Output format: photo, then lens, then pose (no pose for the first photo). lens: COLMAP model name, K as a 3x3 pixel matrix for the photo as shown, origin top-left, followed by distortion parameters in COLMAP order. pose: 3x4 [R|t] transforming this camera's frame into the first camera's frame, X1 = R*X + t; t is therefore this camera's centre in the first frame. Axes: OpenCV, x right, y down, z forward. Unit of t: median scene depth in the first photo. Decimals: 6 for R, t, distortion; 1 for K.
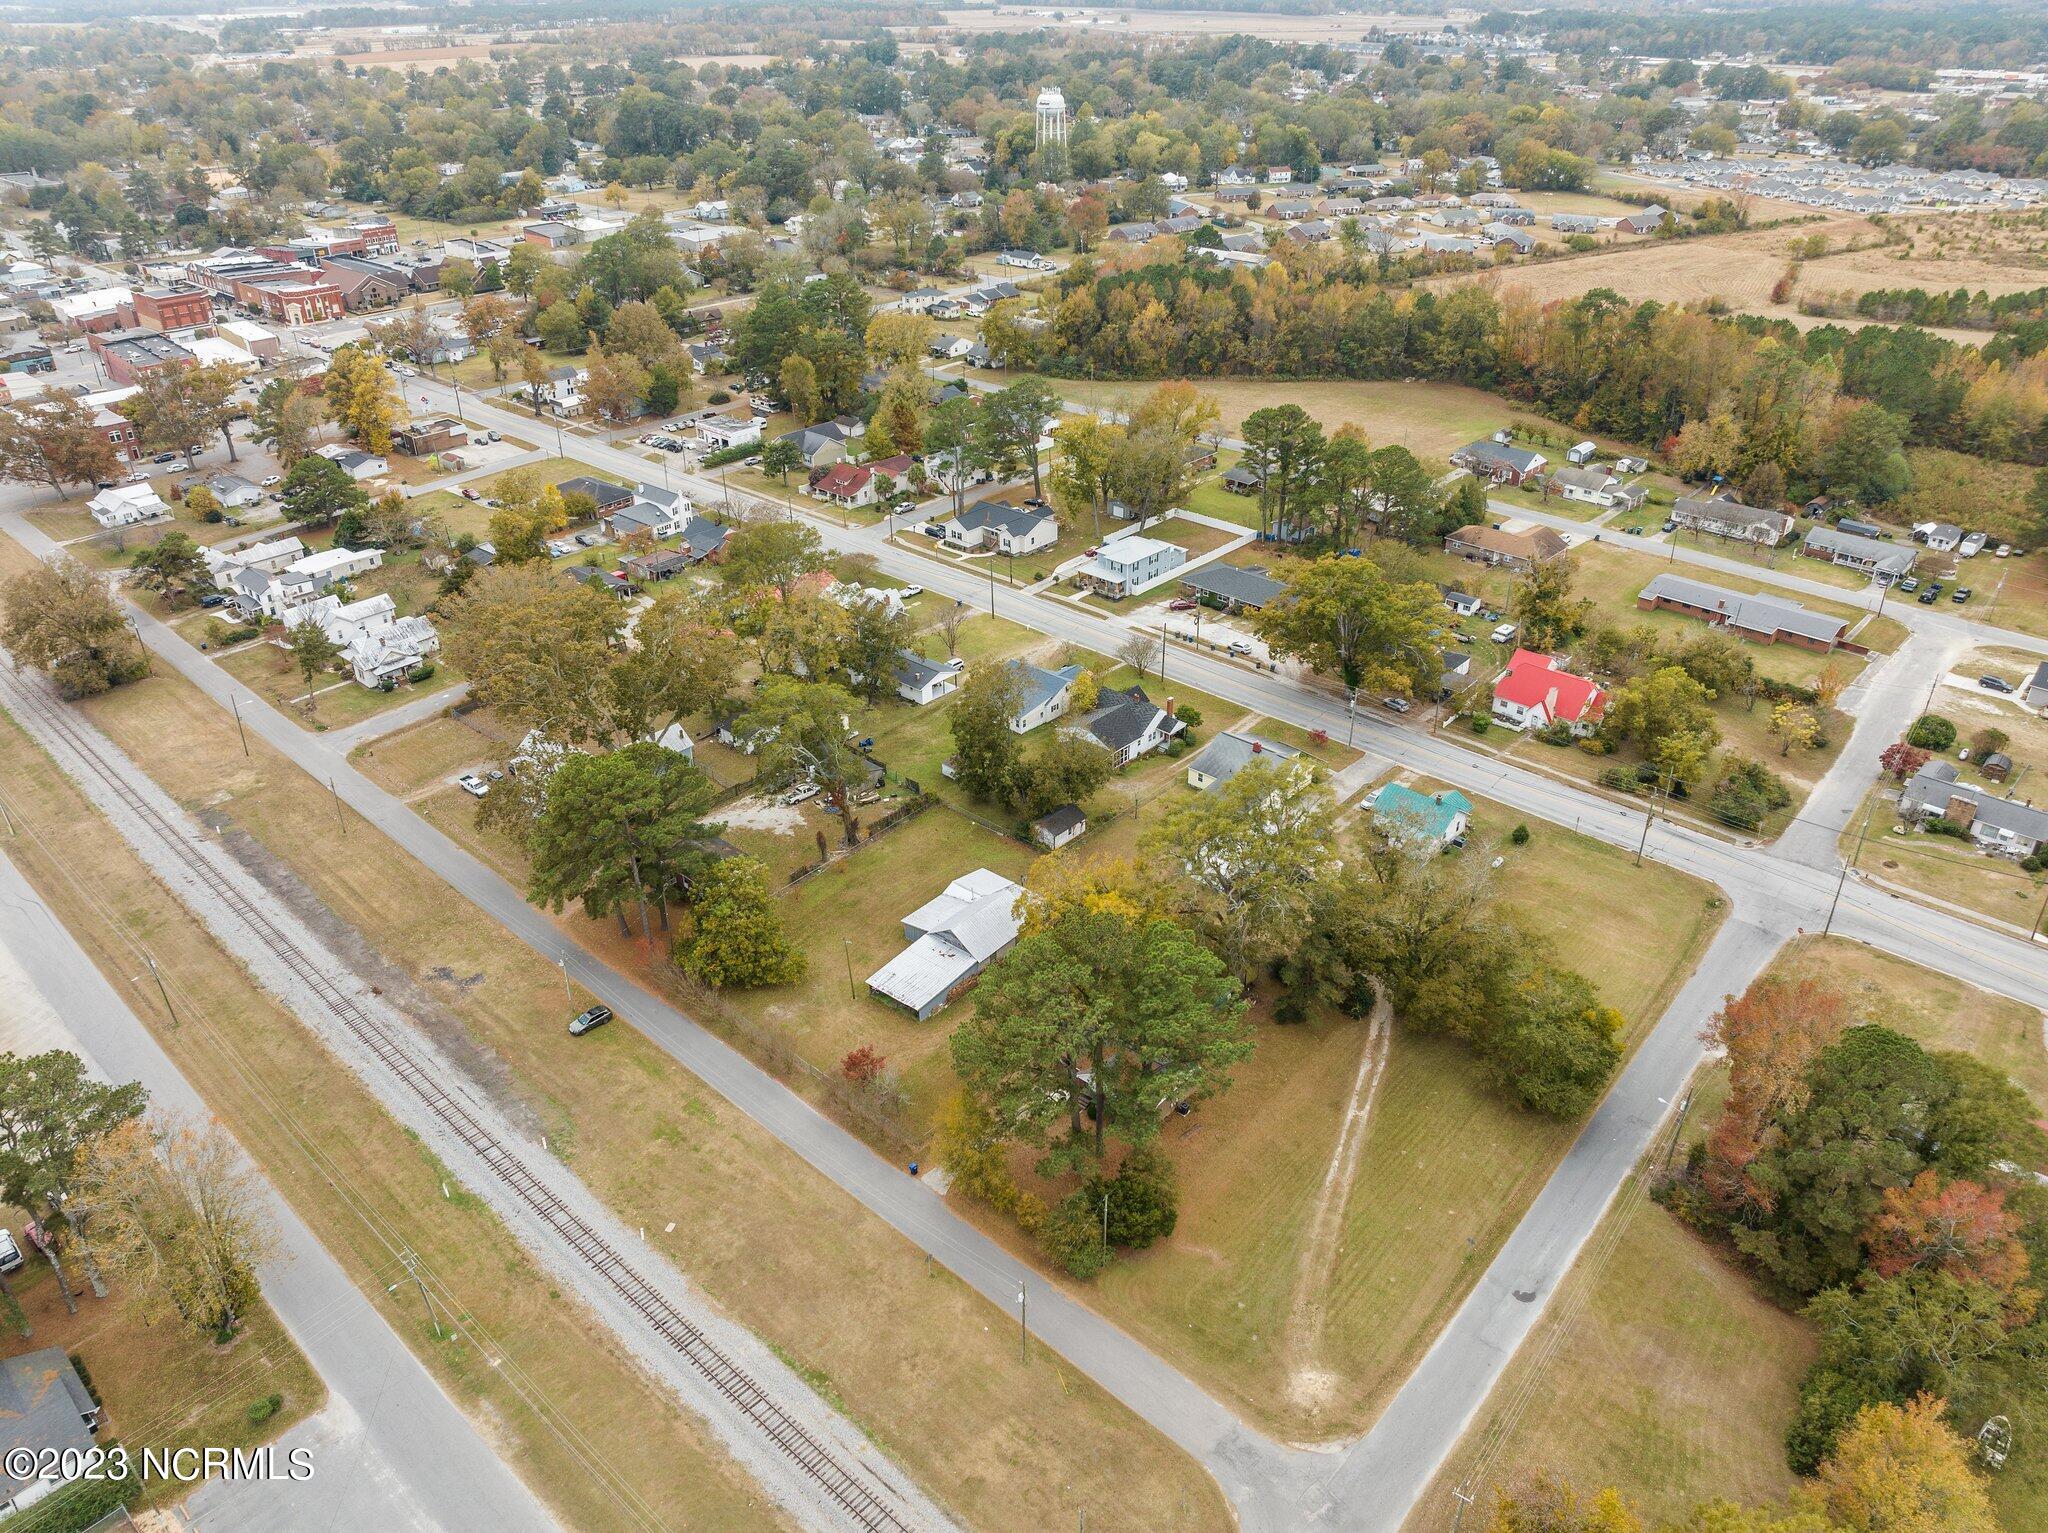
lens RADIAL K [[1425.3, 0, 1024.0], [0, 1425.3, 766.5], [0, 0, 1]] dist [-0.006520, -0.064065]
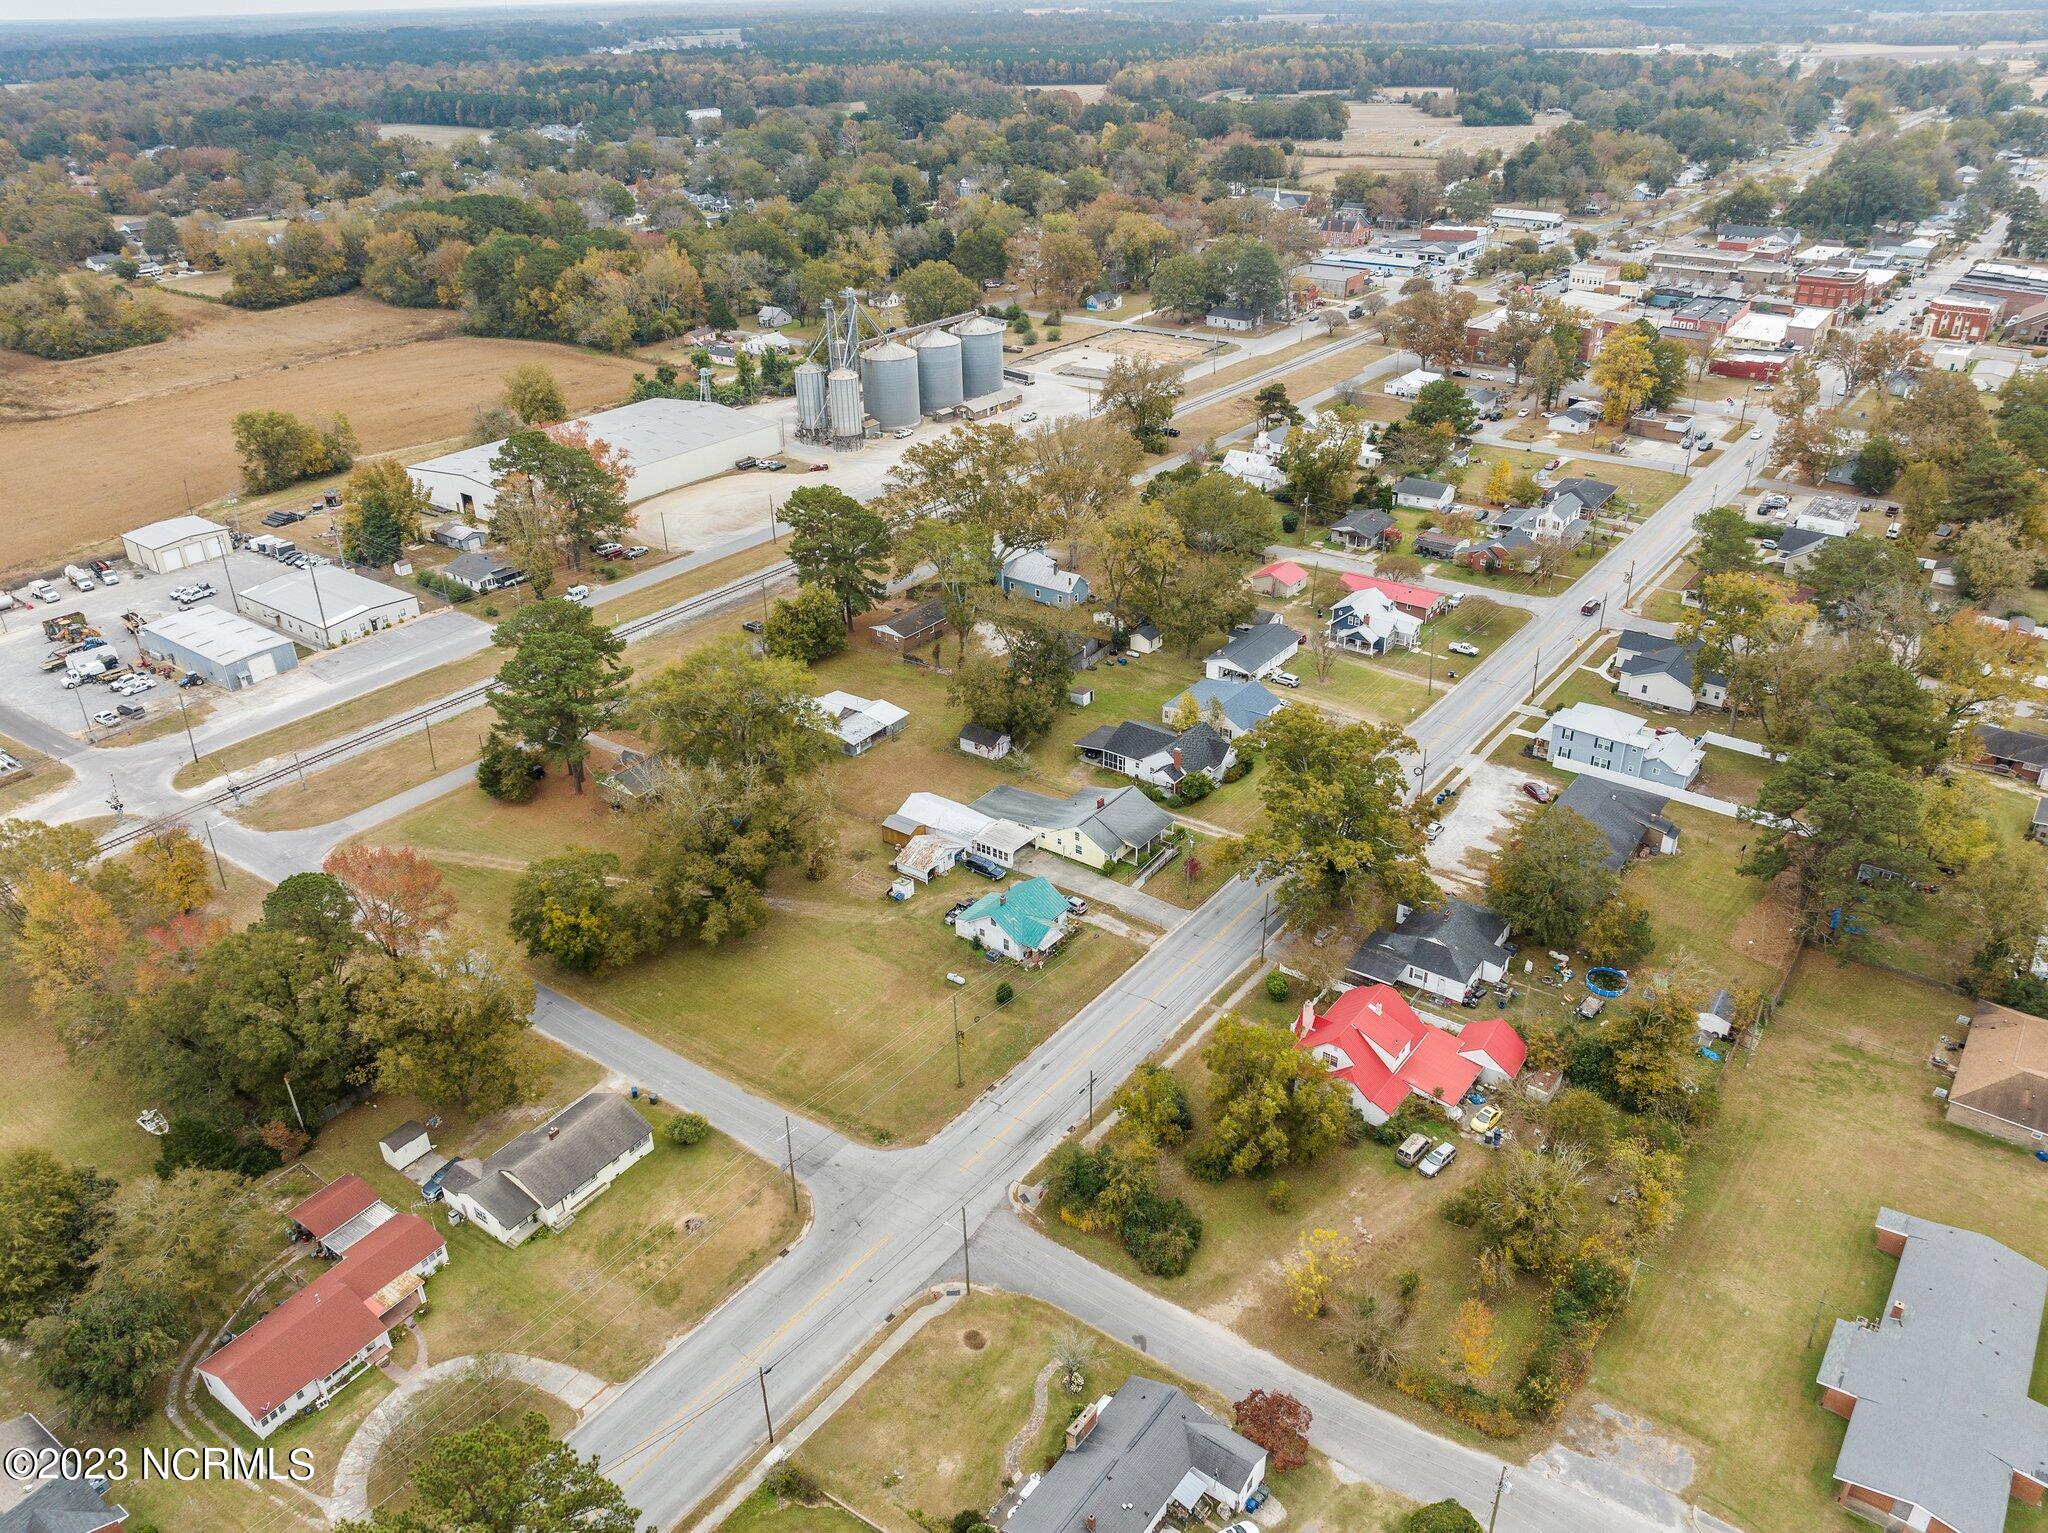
lens RADIAL K [[1454.0, 0, 1024.0], [0, 1454.0, 766.5], [0, 0, 1]] dist [-0.044348, 0.003783]
pose [[0.097010, 0.478821, -0.872536, 0.749390], [-0.476030, 0.792218, 0.381819, -0.285612], [0.874062, 0.378313, 0.304787, 0.496732]]
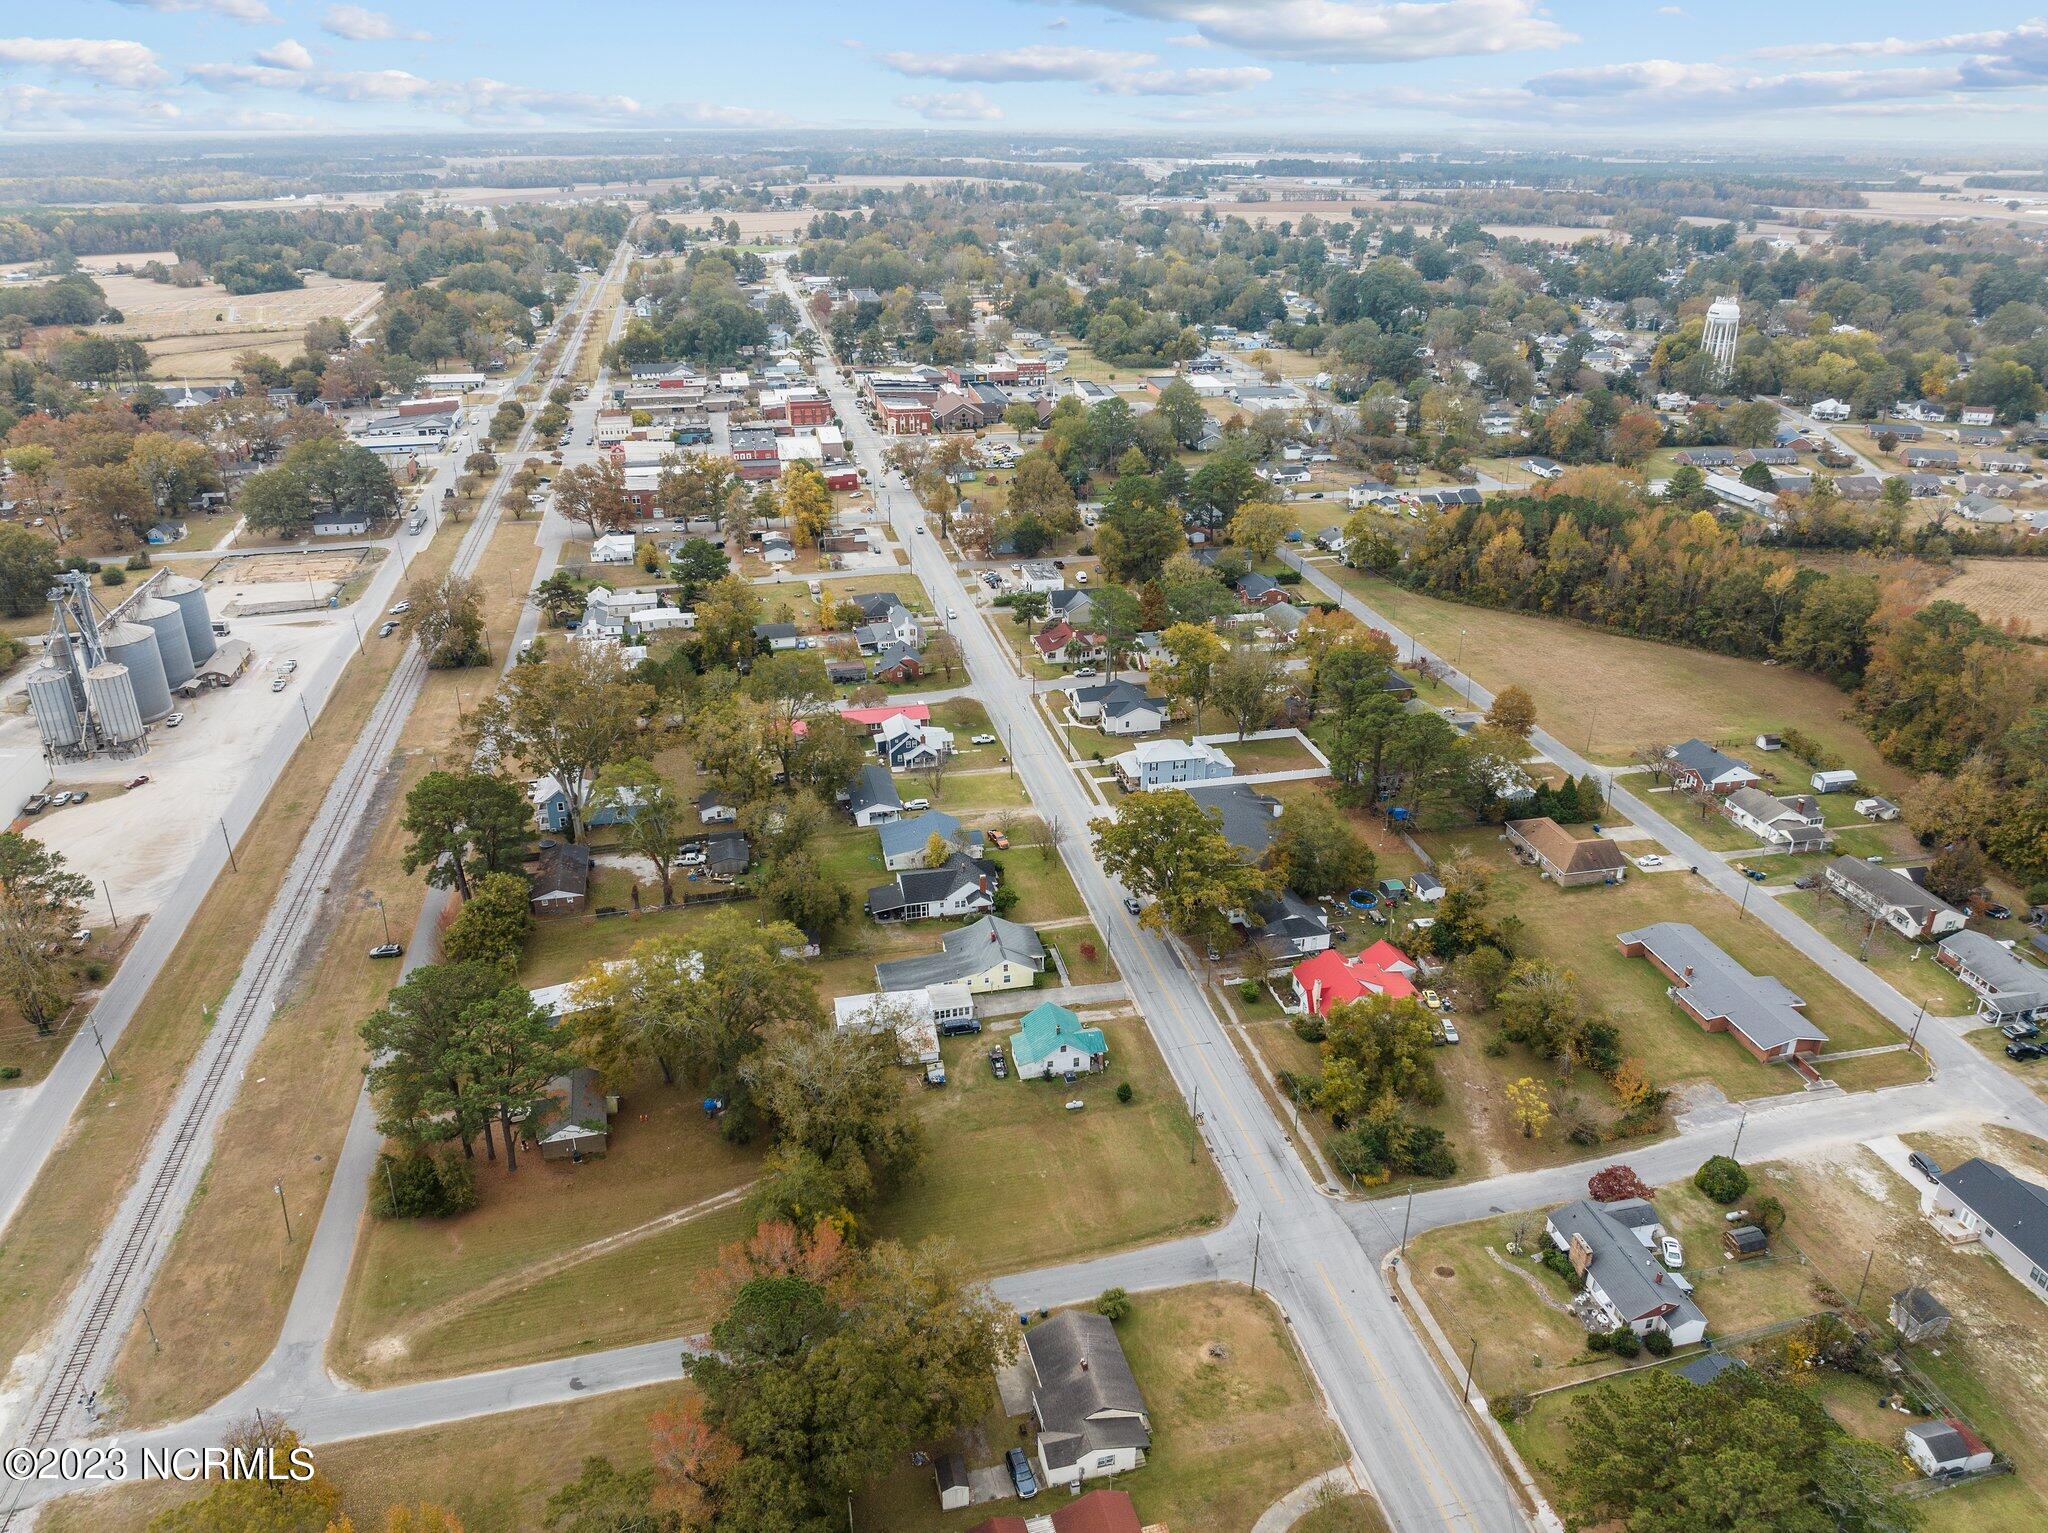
lens RADIAL K [[1423.4, 0, 1024.0], [0, 1423.4, 766.5], [0, 0, 1]] dist [-0.039538, 0.000691]
pose [[0.821638, 0.245837, -0.514271, 0.539502], [-0.290201, 0.956946, -0.006197, -0.105066], [0.490606, 0.154333, 0.857605, 0.044523]]
